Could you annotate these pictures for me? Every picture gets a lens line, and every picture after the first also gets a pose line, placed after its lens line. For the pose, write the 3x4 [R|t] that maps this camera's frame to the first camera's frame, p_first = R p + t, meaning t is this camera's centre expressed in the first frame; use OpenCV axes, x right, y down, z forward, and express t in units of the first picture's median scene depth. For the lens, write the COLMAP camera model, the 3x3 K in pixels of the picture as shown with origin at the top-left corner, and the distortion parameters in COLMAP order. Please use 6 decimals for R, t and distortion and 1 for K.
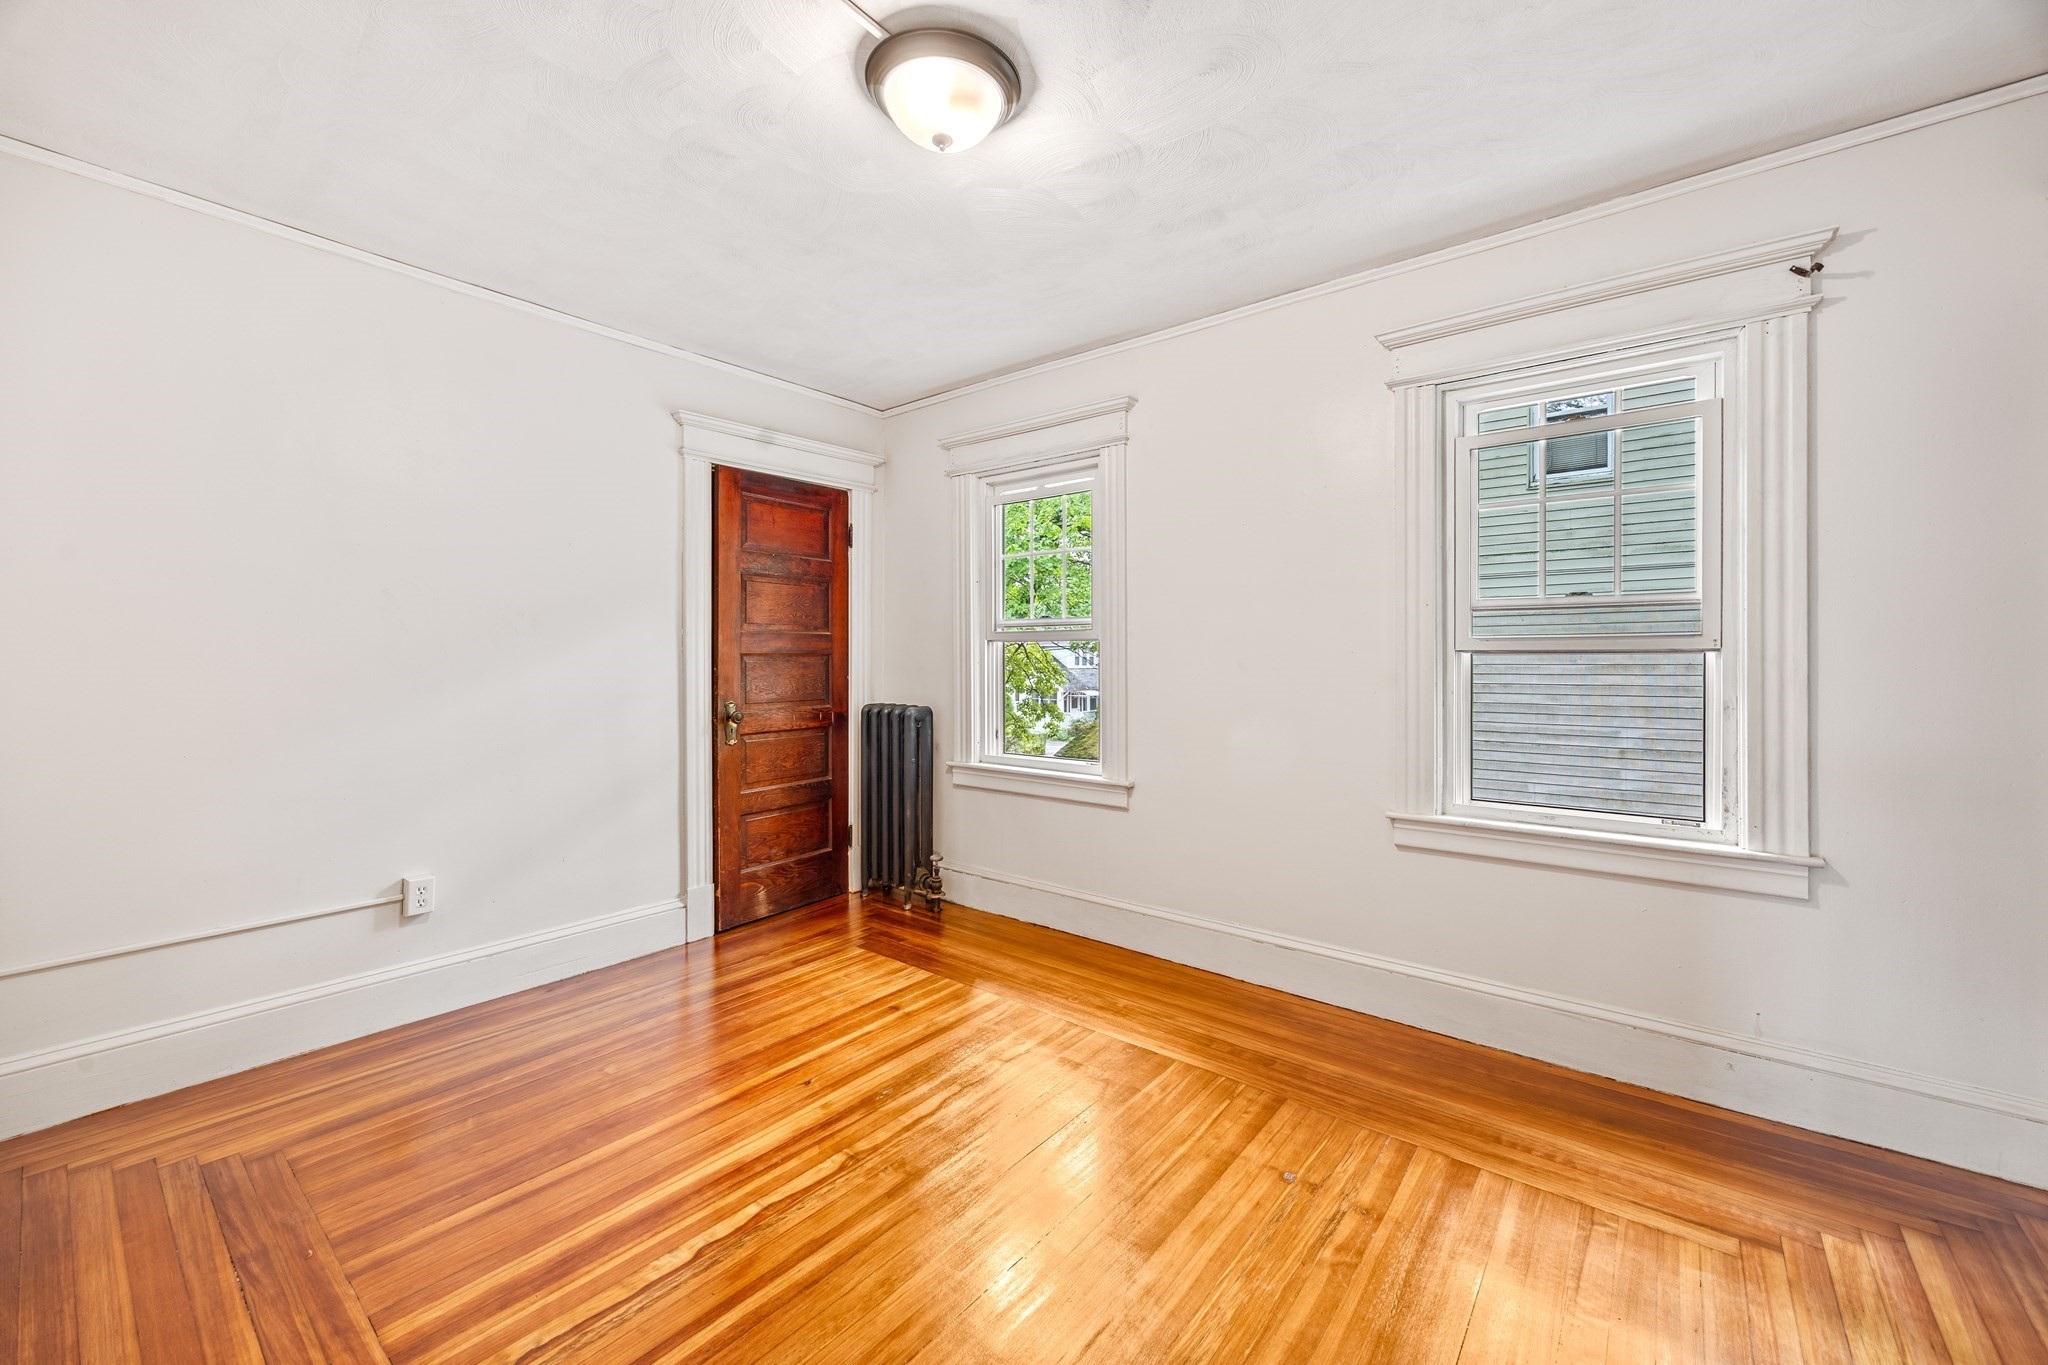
lens RADIAL K [[779.0, 0, 1029.3], [0, 779.0, 660.7], [0, 0, 1]] dist [-0.005209, 0.000760]
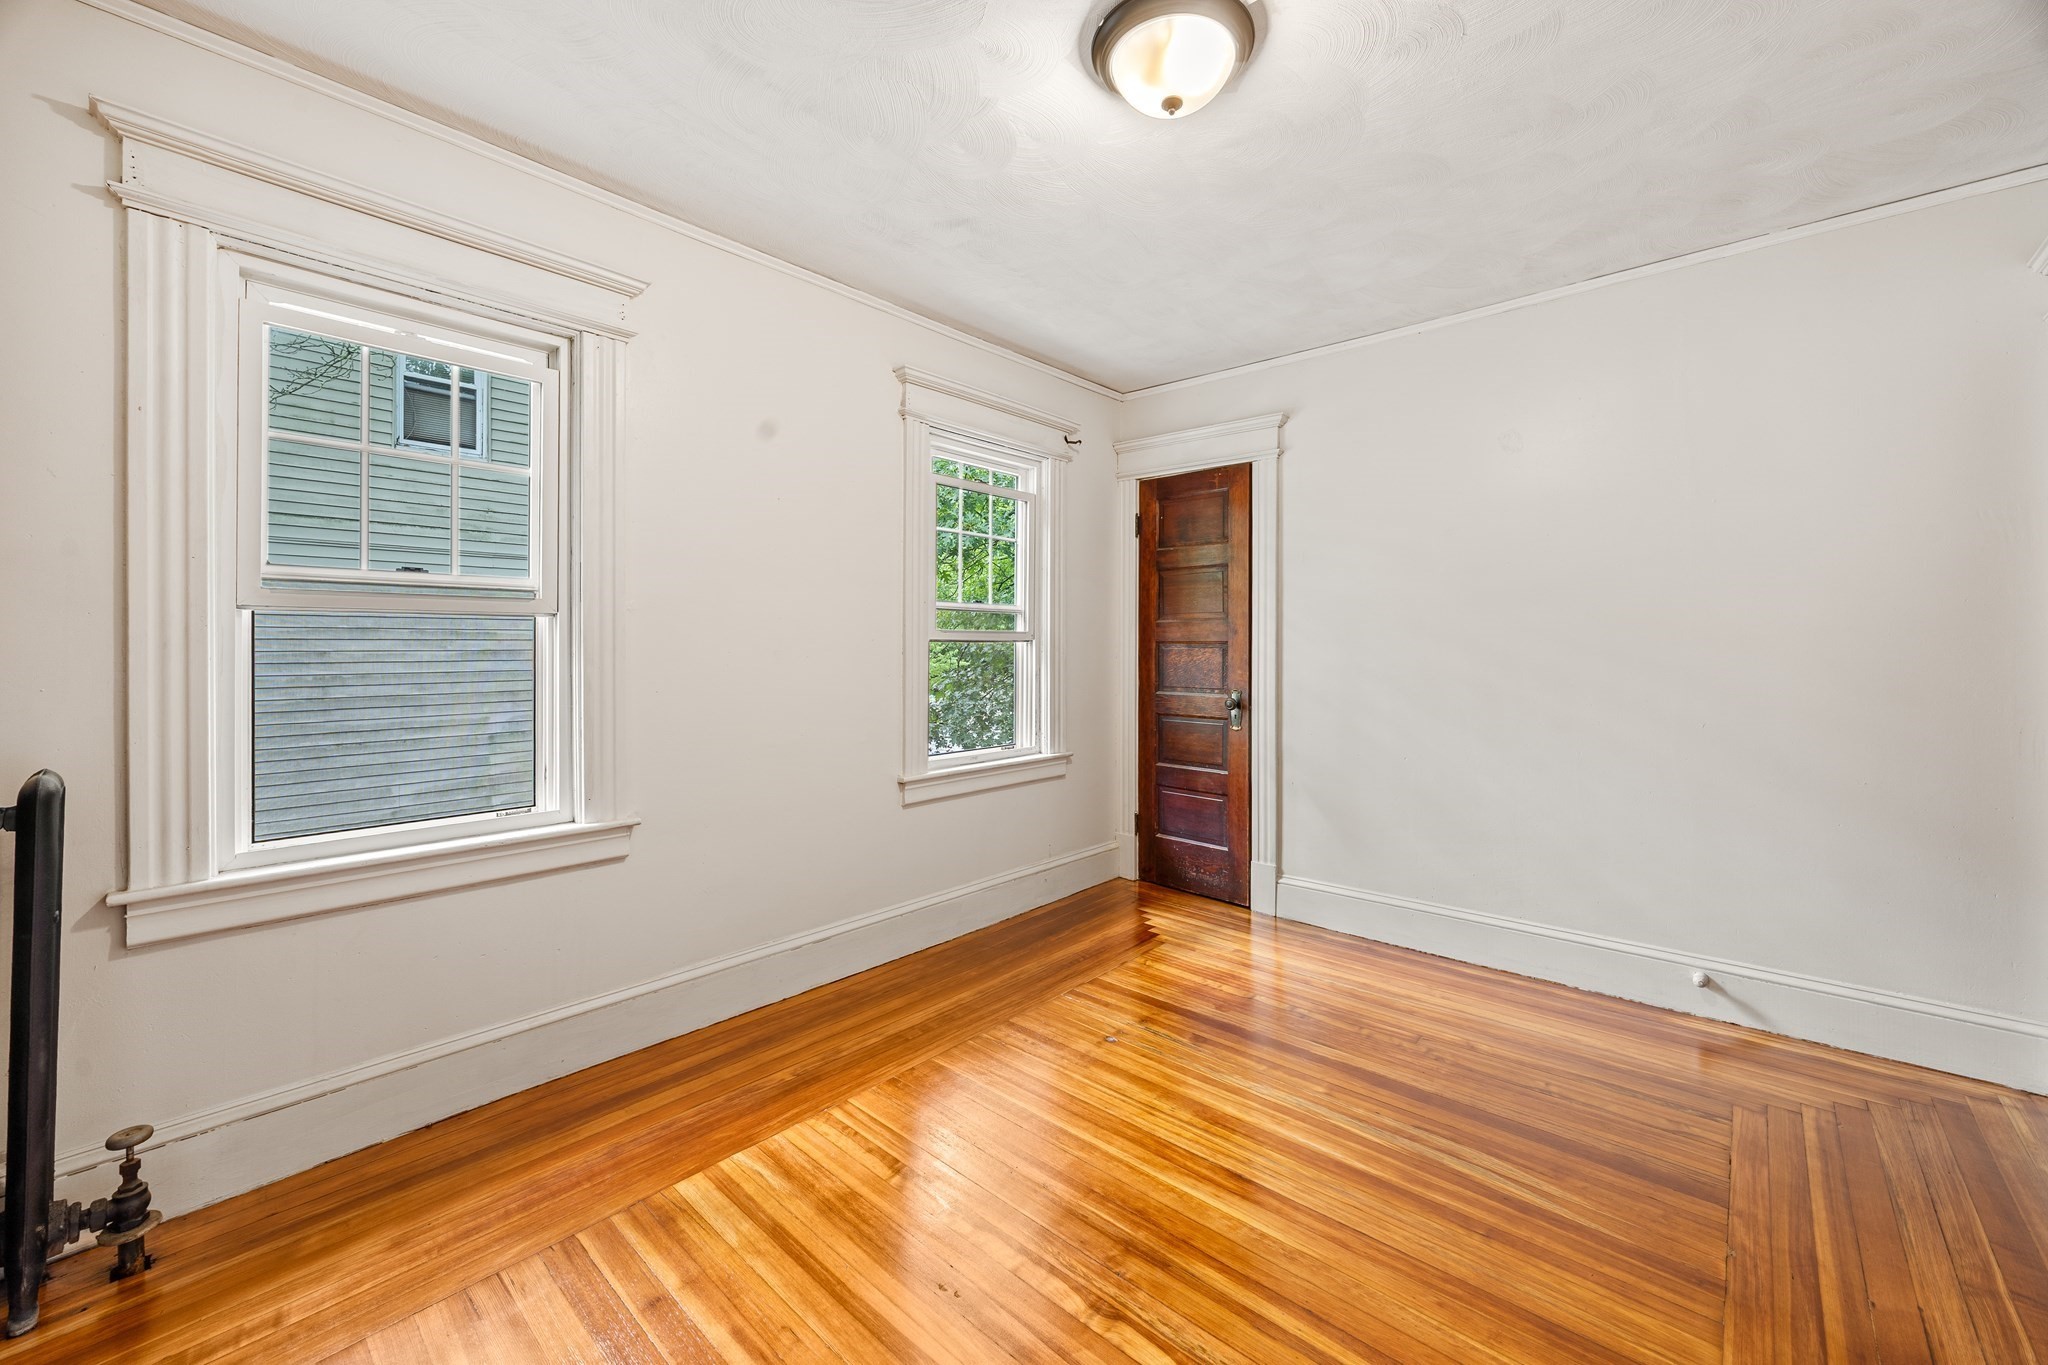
lens RADIAL K [[779.0, 0, 1064.0], [0, 779.0, 639.8], [0, 0, 1]] dist [-0.005209, 0.000760]
pose [[0.061864, 0.008327, 0.998050, -0.801380], [-0.000033, 0.999965, -0.008341, -0.001824], [-0.998085, 0.000483, 0.061862, 0.803496]]
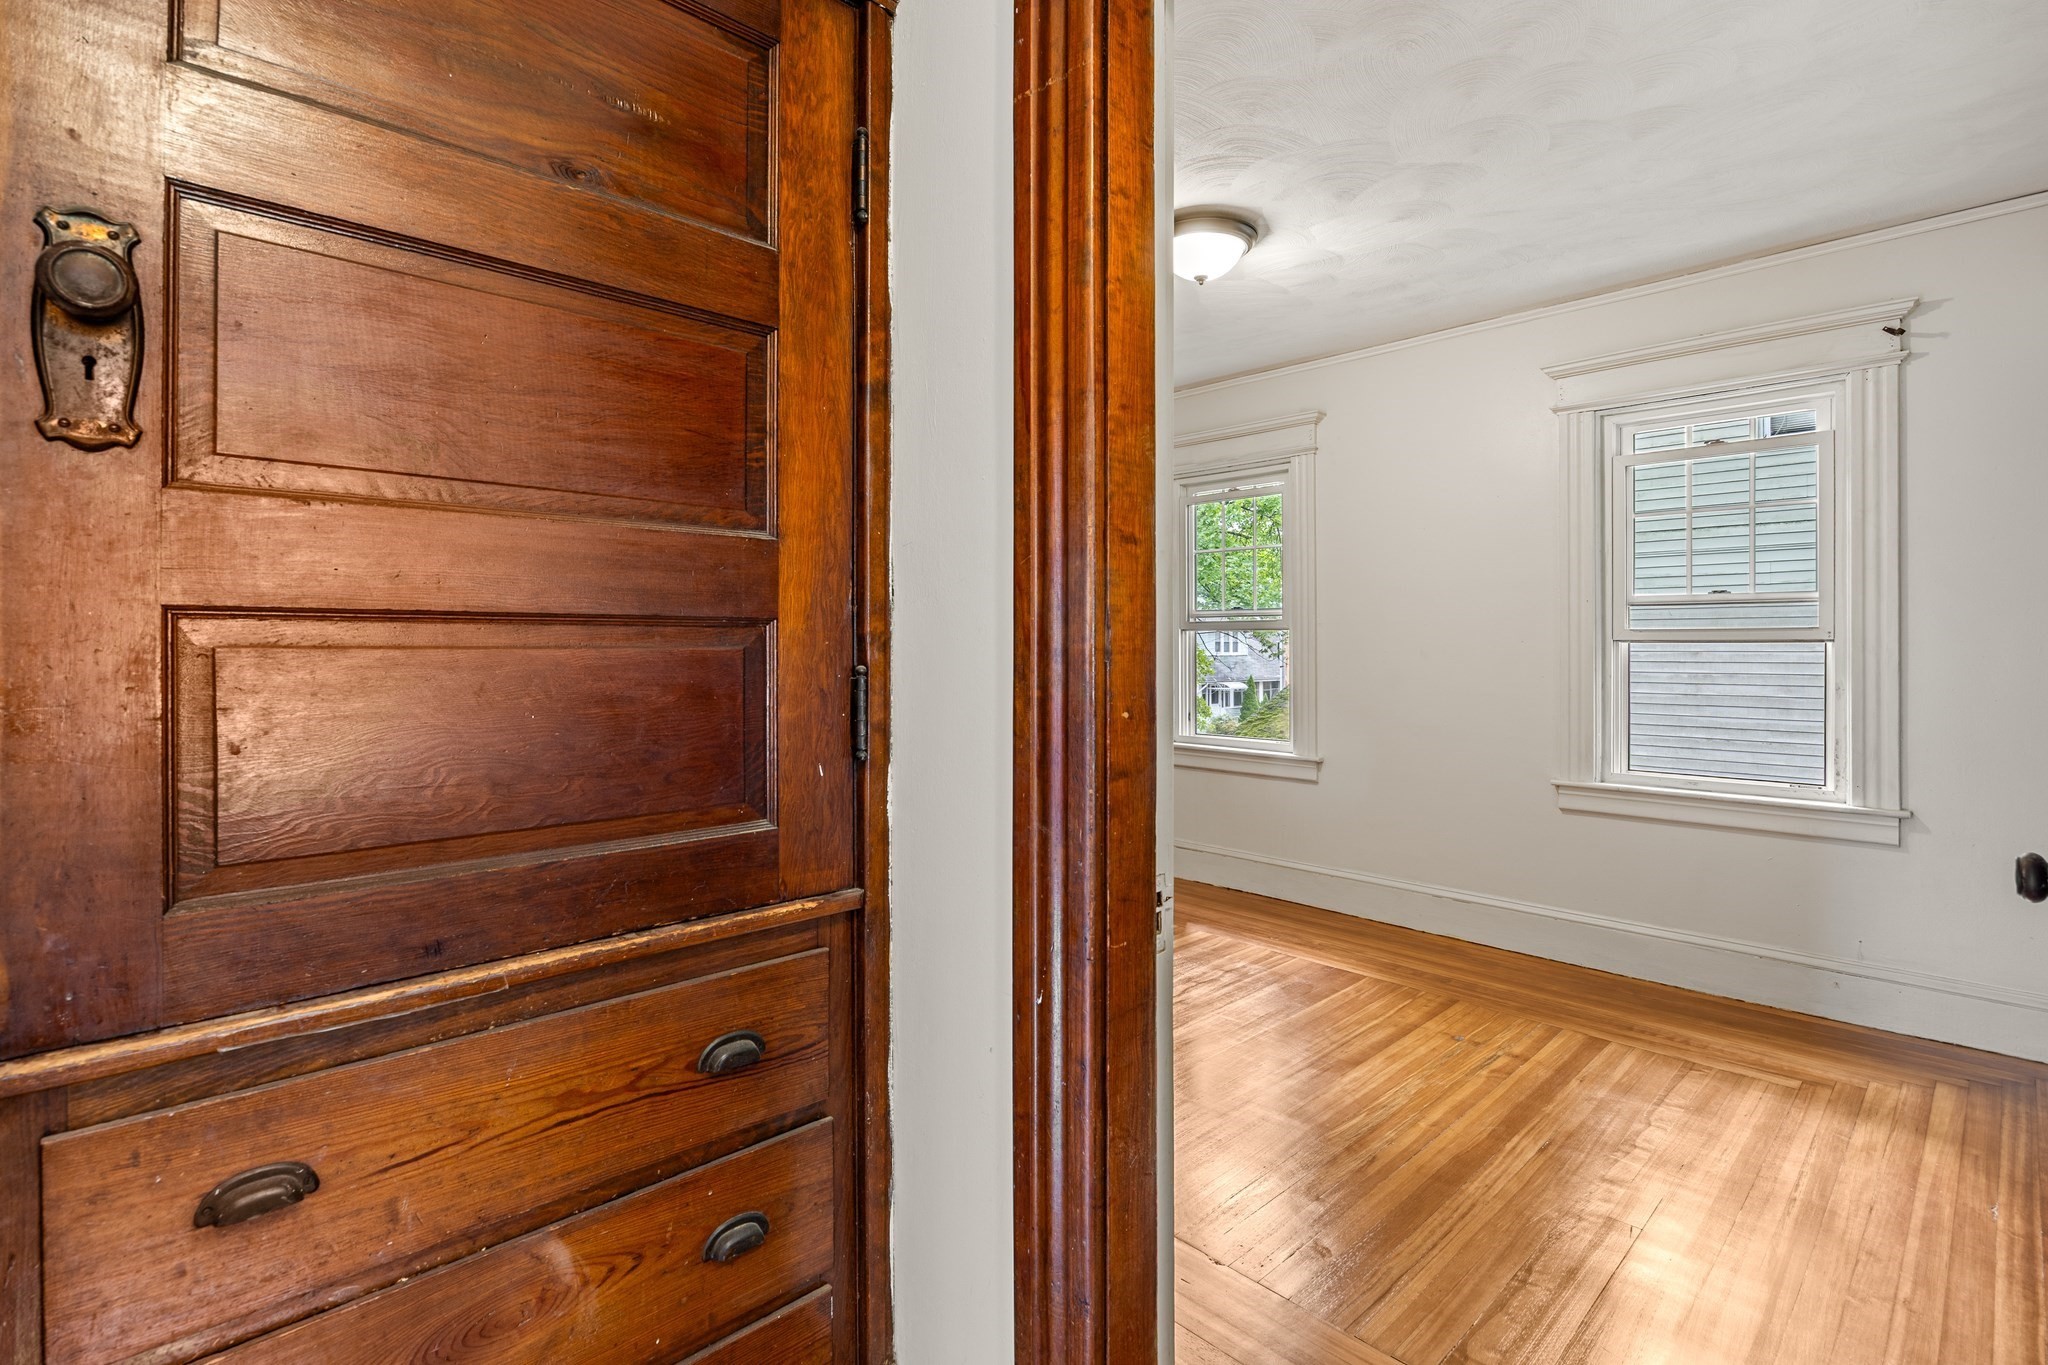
lens RADIAL K [[935.3, 0, 1065.1], [0, 935.3, 645.2], [0, 0, 1]] dist [-0.017738, 0.001253]
pose [[0.994919, 0.000098, -0.100674, -0.141186], [-0.000214, 0.999999, -0.001142, -0.004581], [0.100674, 0.001158, 0.994919, -0.523393]]
